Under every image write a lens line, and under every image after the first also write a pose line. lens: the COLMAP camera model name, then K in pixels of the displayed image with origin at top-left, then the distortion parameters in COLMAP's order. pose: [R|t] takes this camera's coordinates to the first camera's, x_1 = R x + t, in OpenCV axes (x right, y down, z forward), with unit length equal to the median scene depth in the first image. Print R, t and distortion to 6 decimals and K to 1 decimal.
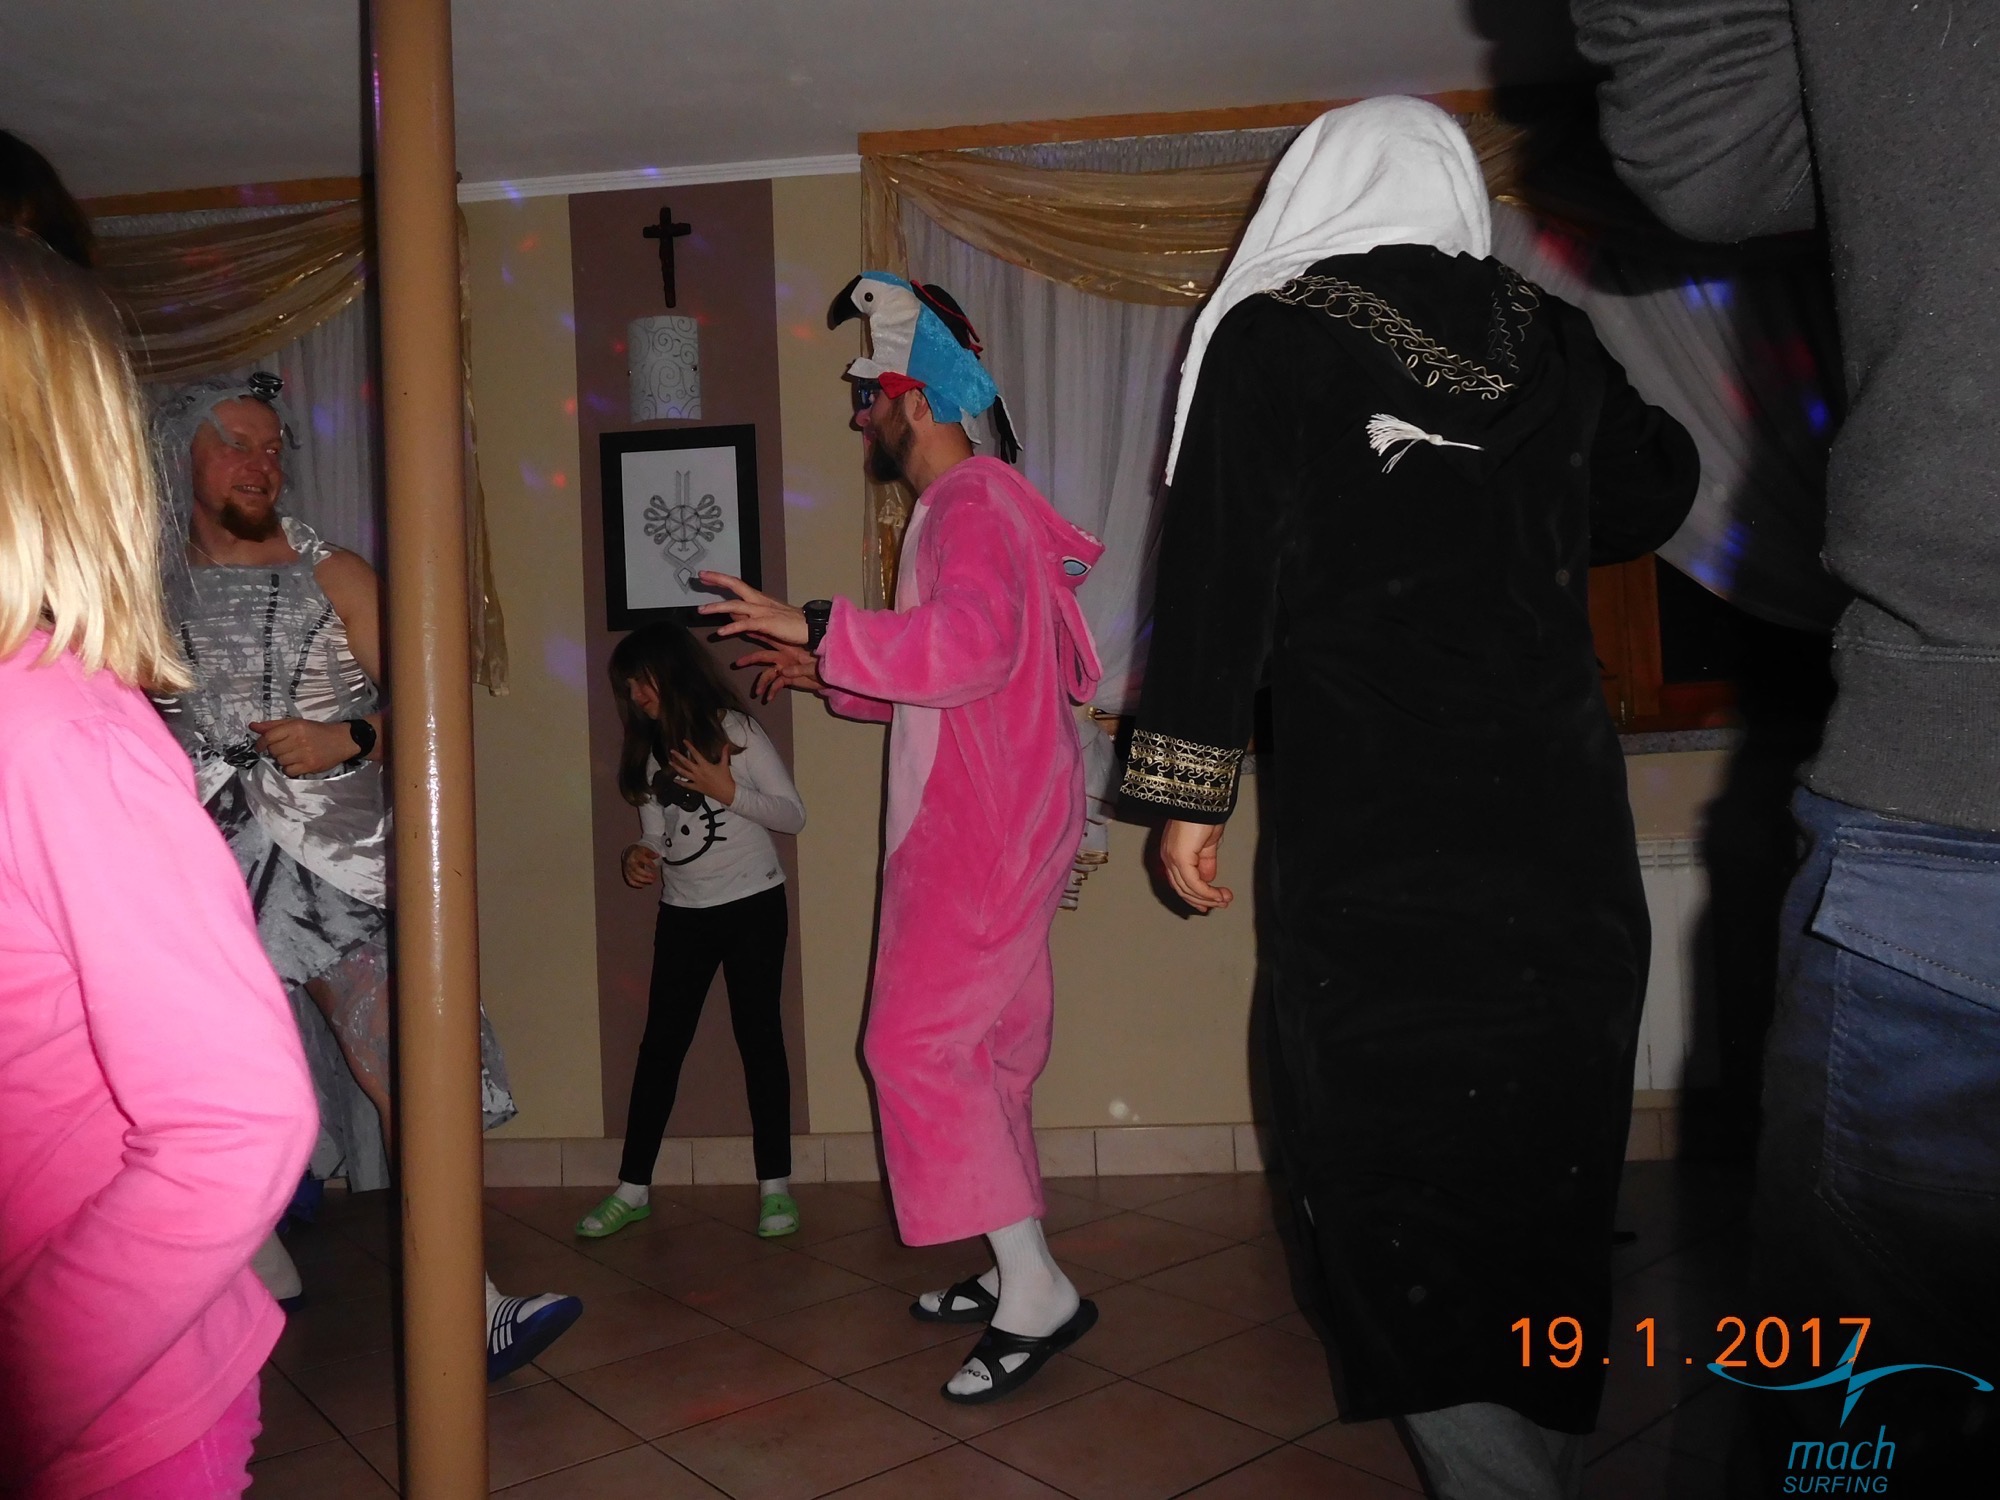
lens RADIAL K [[1512.7, 0, 1014.6], [0, 1512.7, 755.4], [0, 0, 1]] dist [-0.015894, 0.008493]
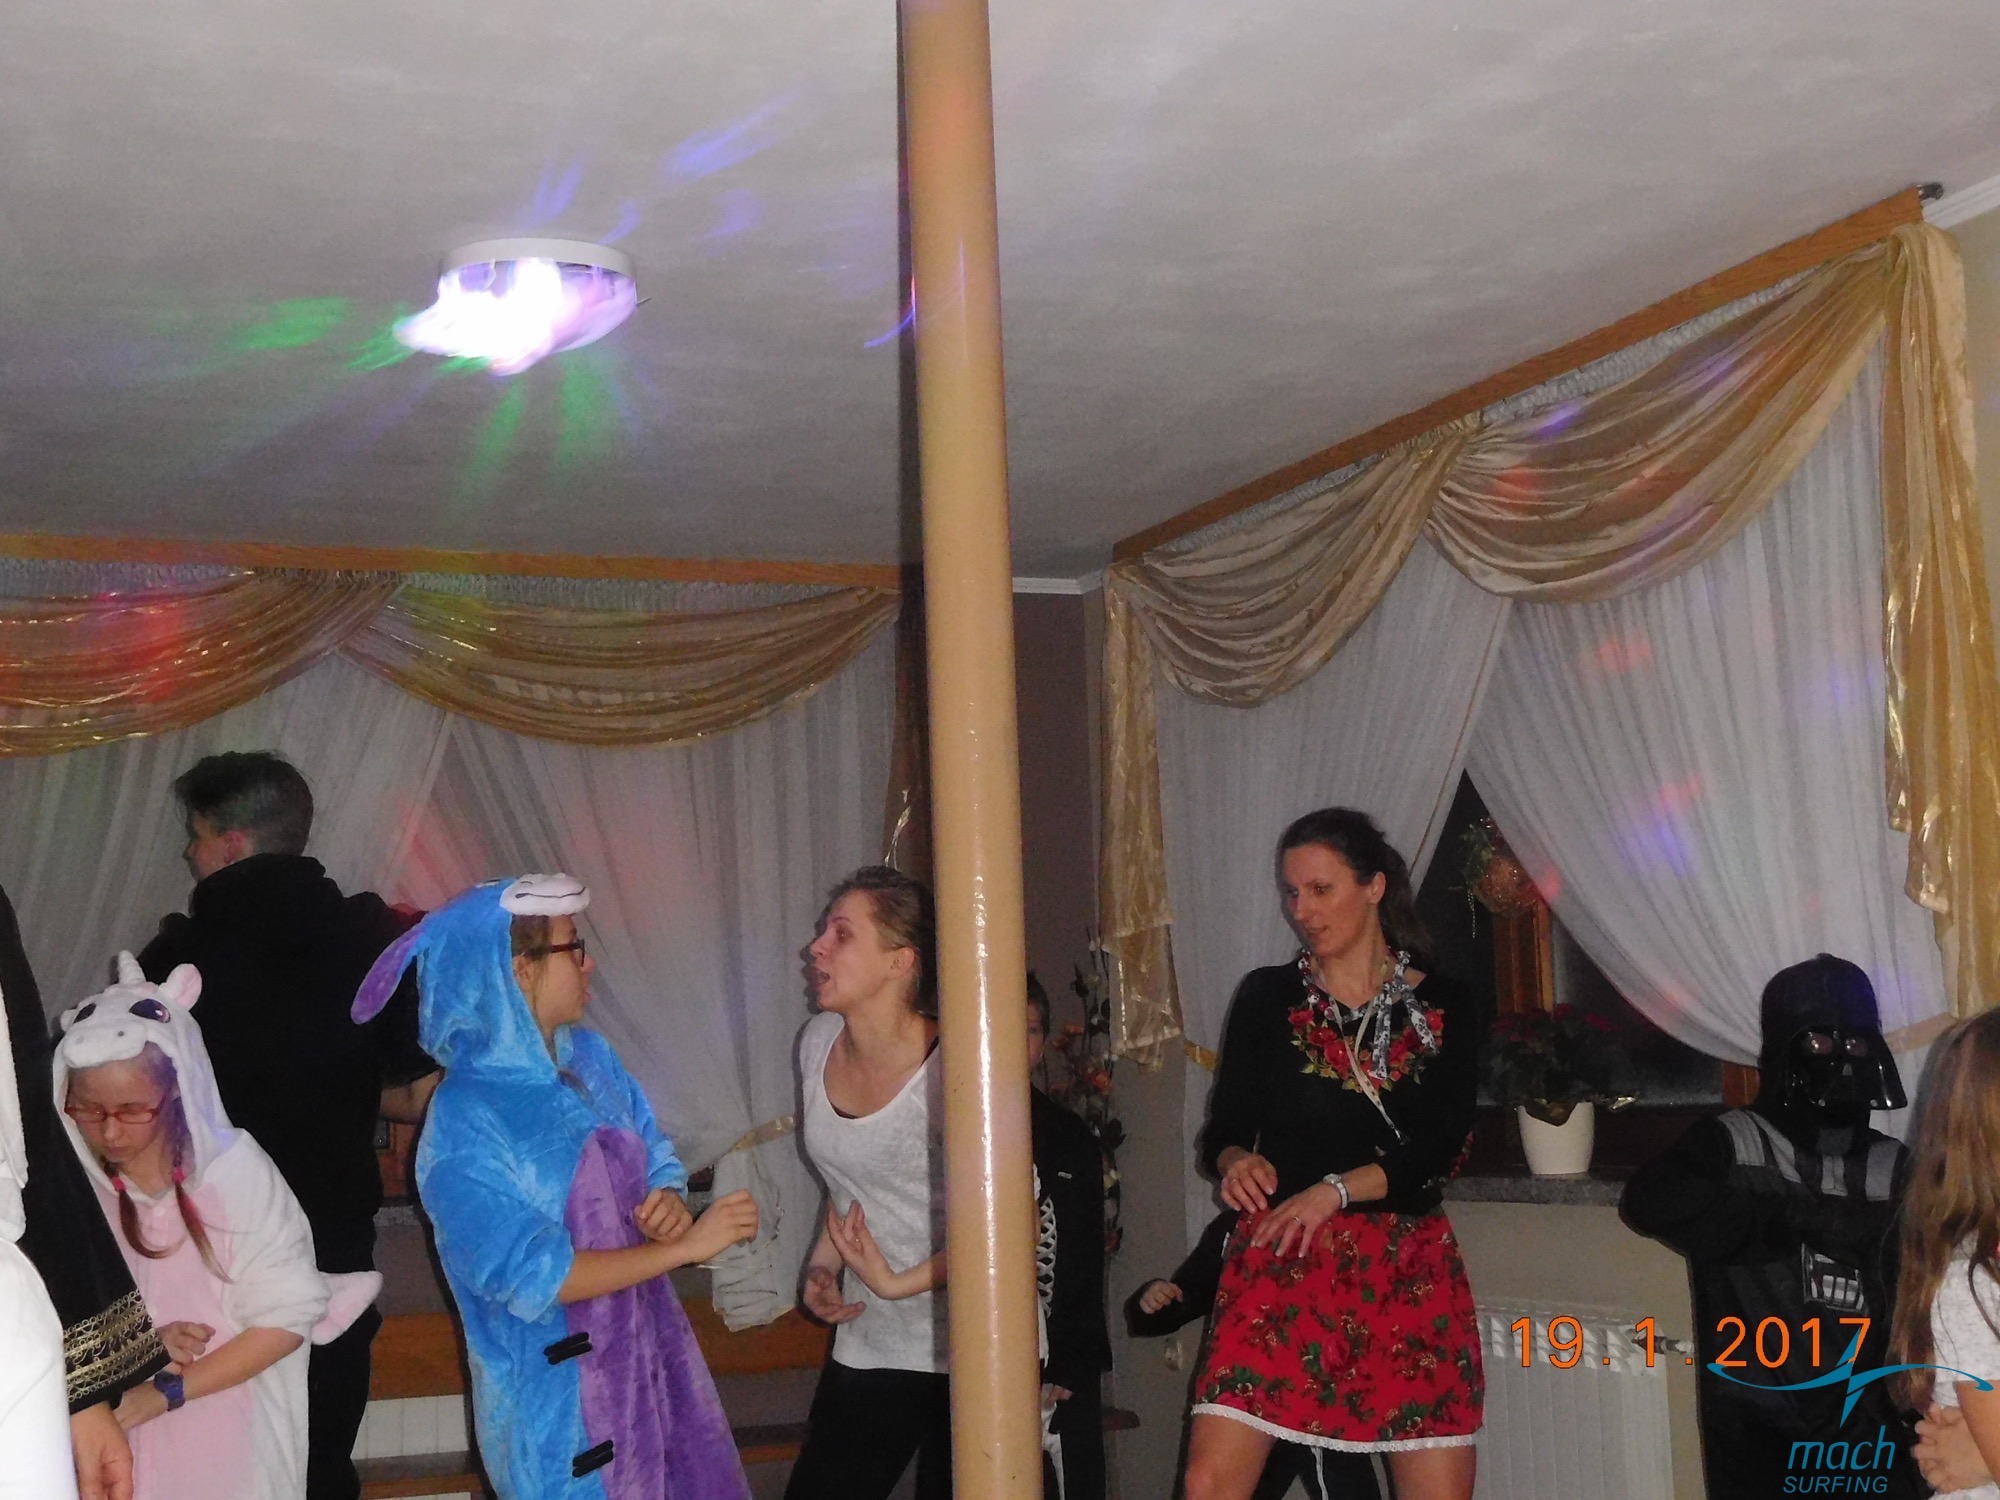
lens RADIAL K [[2976.5, 0, 1004.0], [0, 2976.5, 760.3], [0, 0, 1]] dist [0.026385, 0.000000]
pose [[0.440492, -0.074293, -0.894677, 0.534751], [0.040326, 0.997201, -0.062952, -0.094081], [0.896850, -0.008349, 0.442255, 0.127393]]
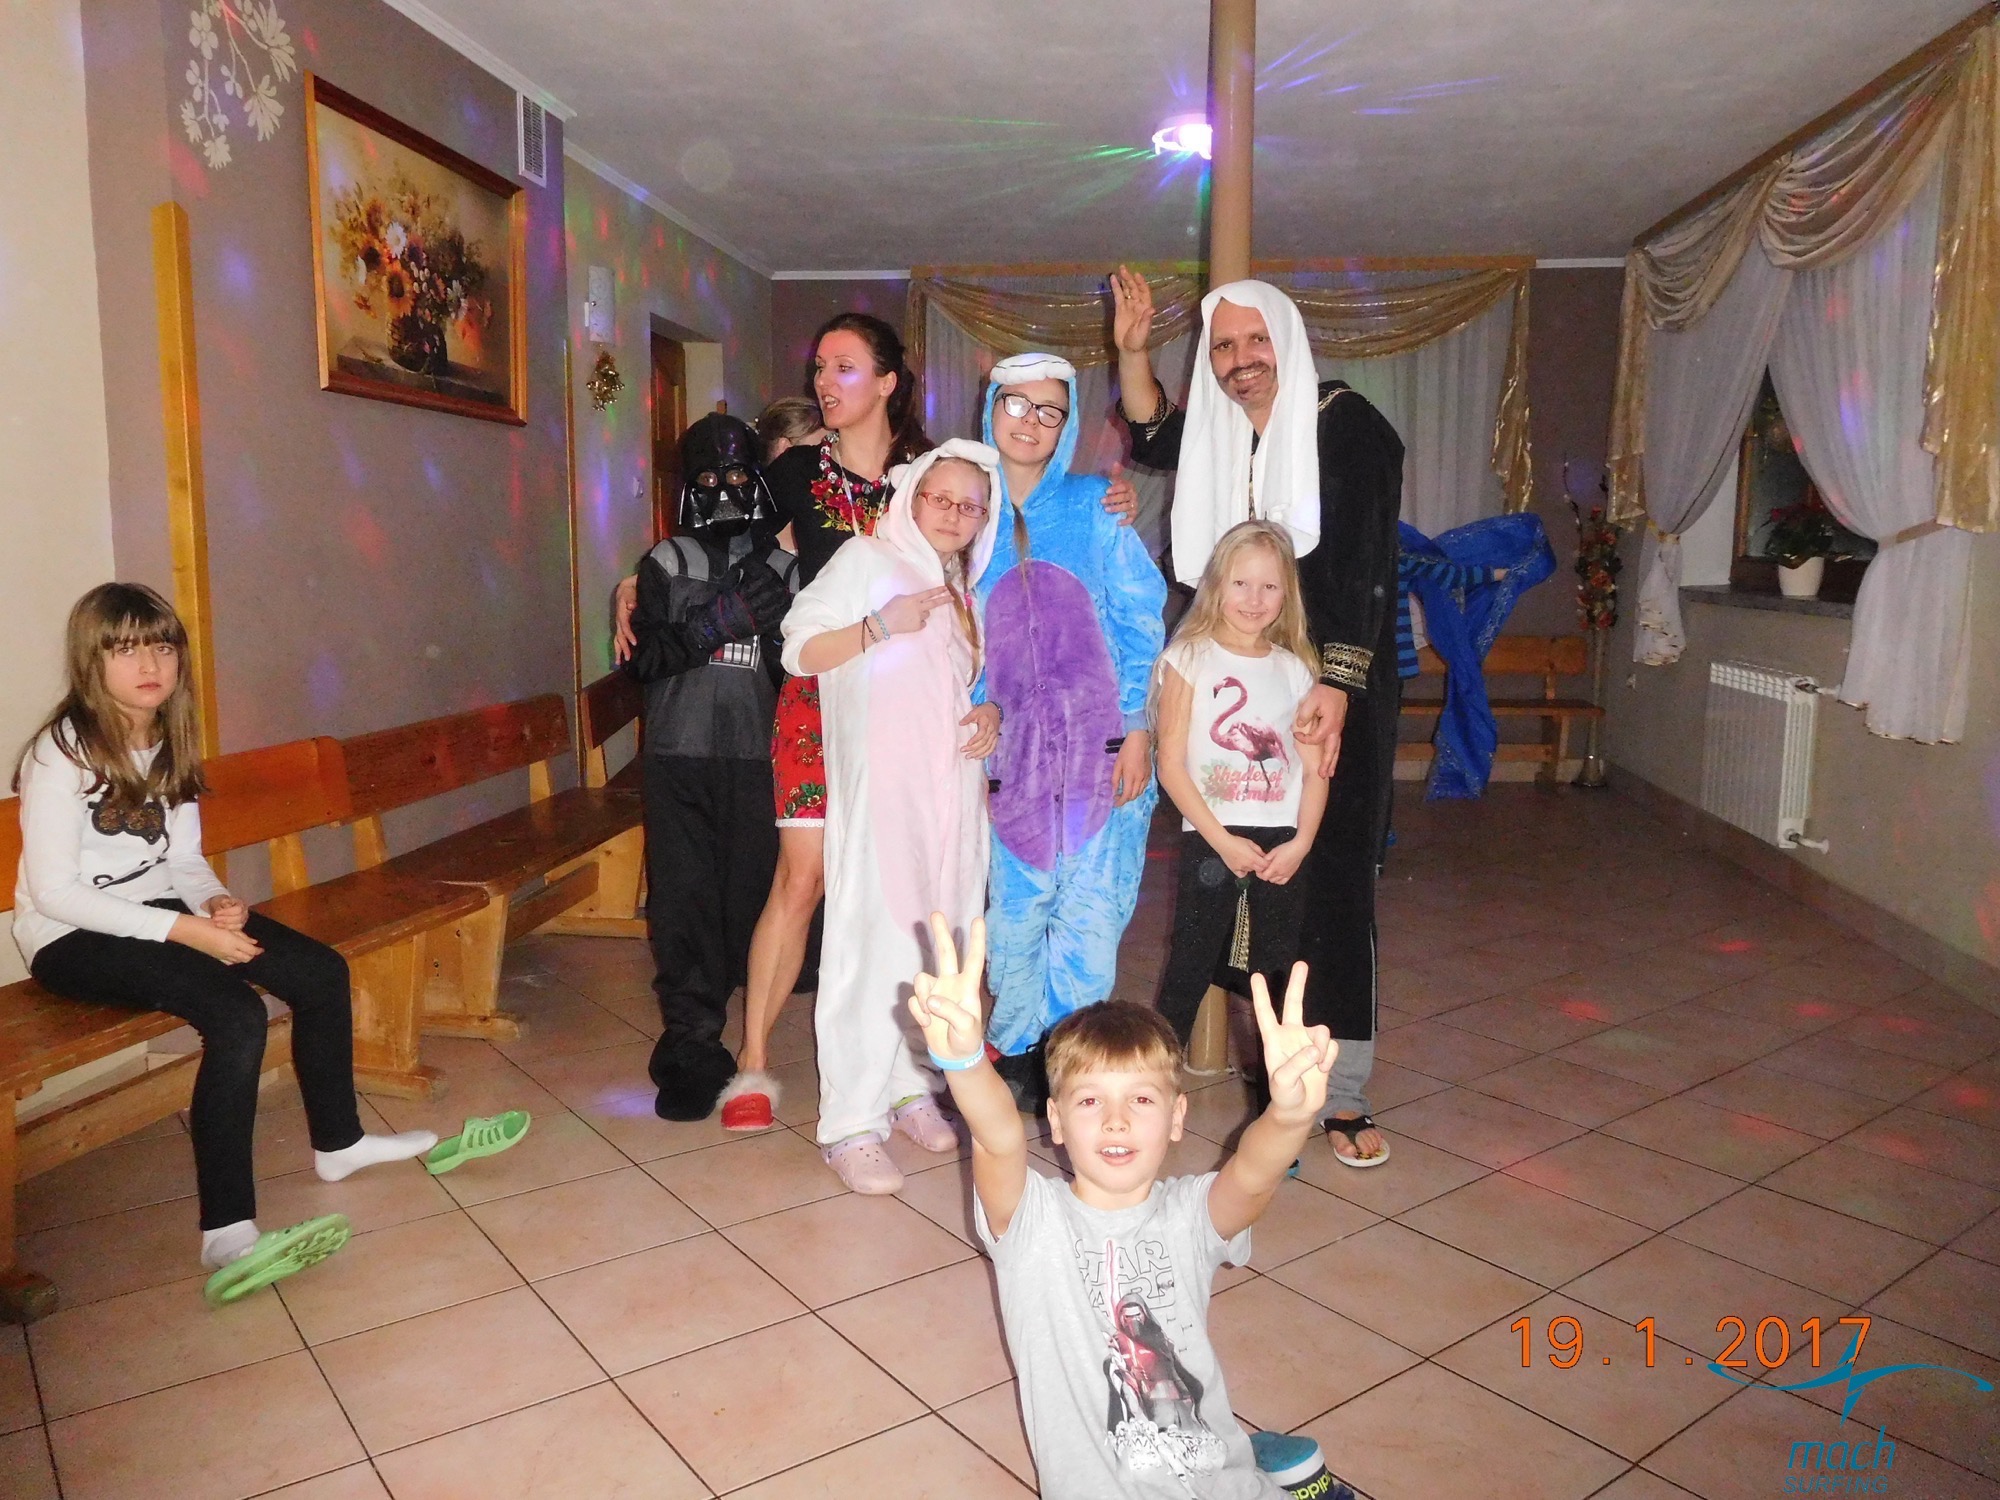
lens RADIAL K [[1512.7, 0, 1010.3], [0, 1512.7, 761.9], [0, 0, 1]] dist [-0.015894, 0.008493]
pose [[-0.038799, 0.183129, -0.982323, 0.724311], [0.023997, 0.982950, 0.182298, -0.089628], [0.998959, -0.016500, -0.042532, 0.383415]]
